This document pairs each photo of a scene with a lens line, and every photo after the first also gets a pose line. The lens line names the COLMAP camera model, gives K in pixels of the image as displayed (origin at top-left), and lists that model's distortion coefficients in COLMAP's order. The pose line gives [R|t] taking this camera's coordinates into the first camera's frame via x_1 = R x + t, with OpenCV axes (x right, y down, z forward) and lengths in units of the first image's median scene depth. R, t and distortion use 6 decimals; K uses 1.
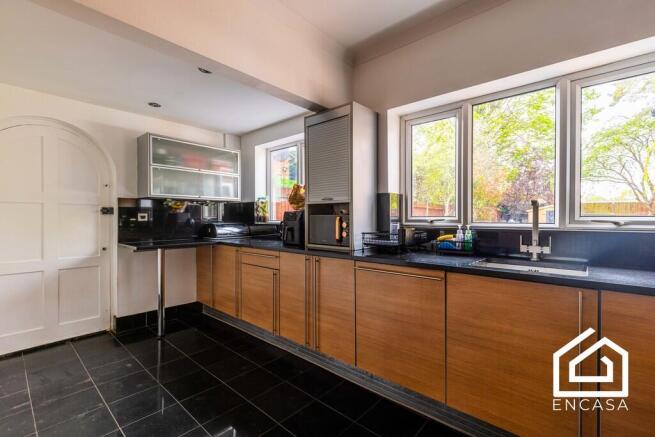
lens RADIAL K [[294.2, 0, 327.5], [0, 294.2, 218.5], [0, 0, 1]] dist [0.001111, -0.000154]
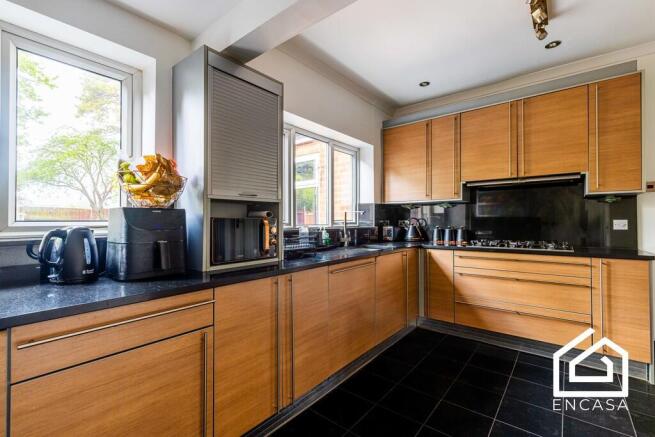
lens RADIAL K [[294.2, 0, 327.5], [0, 294.2, 218.5], [0, 0, 1]] dist [0.001111, -0.000154]
pose [[-0.048518, 0.009929, 0.998773, -1.603222], [0.008411, 0.999919, -0.009532, -0.004260], [-0.998787, 0.007939, -0.048598, 1.940585]]
